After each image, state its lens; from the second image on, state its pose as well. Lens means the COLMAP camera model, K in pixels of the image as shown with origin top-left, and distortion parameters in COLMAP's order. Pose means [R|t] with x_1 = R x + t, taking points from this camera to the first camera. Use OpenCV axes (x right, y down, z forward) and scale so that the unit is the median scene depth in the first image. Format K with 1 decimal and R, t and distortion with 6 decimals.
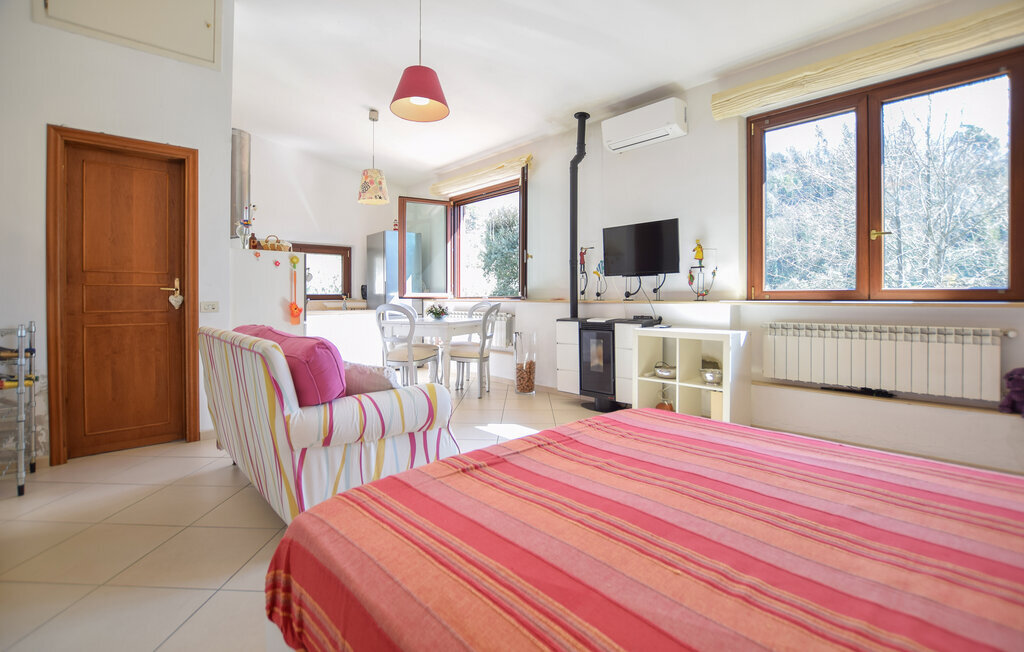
lens RADIAL K [[481.8, 0, 512.4], [0, 481.8, 300.4], [0, 0, 1]] dist [-0.002426, -0.000200]
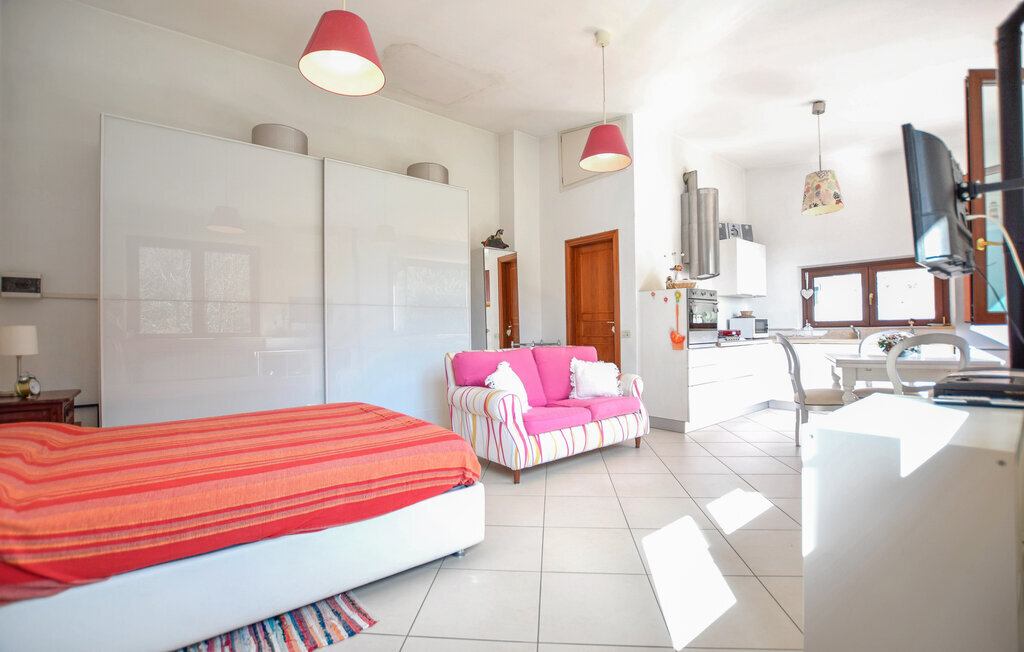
lens RADIAL K [[463.7, 0, 522.6], [0, 463.7, 326.9], [0, 0, 1]] dist [-0.002064, -0.000359]
pose [[-0.043106, -0.004513, -0.999060, 0.717020], [0.008057, 0.999956, -0.004864, -0.002847], [0.999038, -0.008259, -0.043067, 0.682147]]
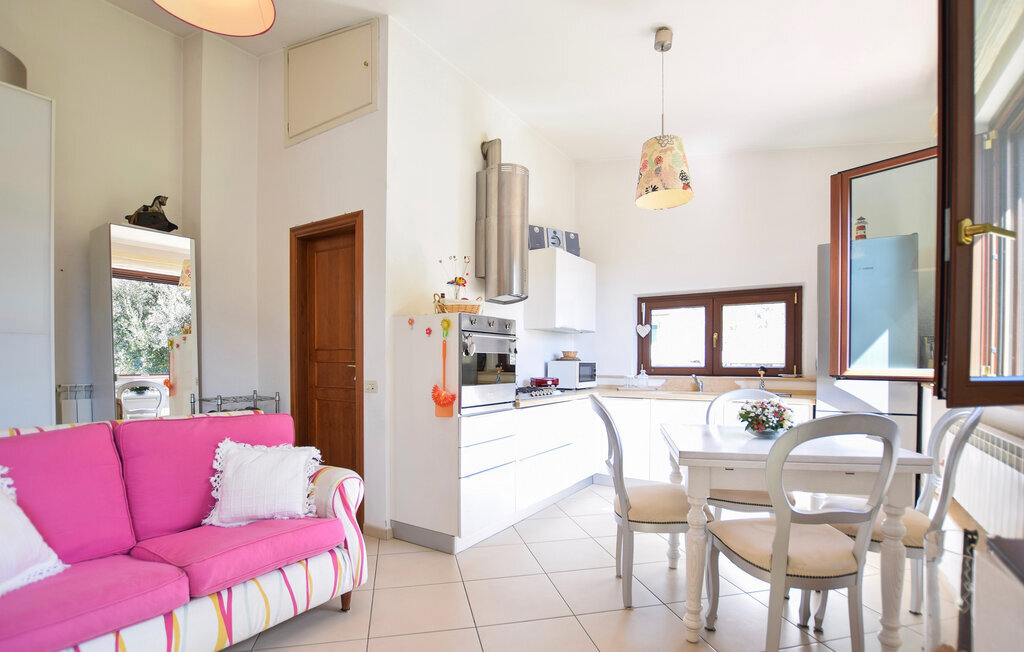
lens RADIAL K [[497.0, 0, 513.1], [0, 497.0, 371.5], [0, 0, 1]] dist [0.001758, 0.000116]
pose [[0.240466, 0.020750, -0.970436, 0.285416], [-0.009753, 0.999773, 0.018961, -0.029411], [0.970609, 0.004905, 0.240614, 0.937610]]
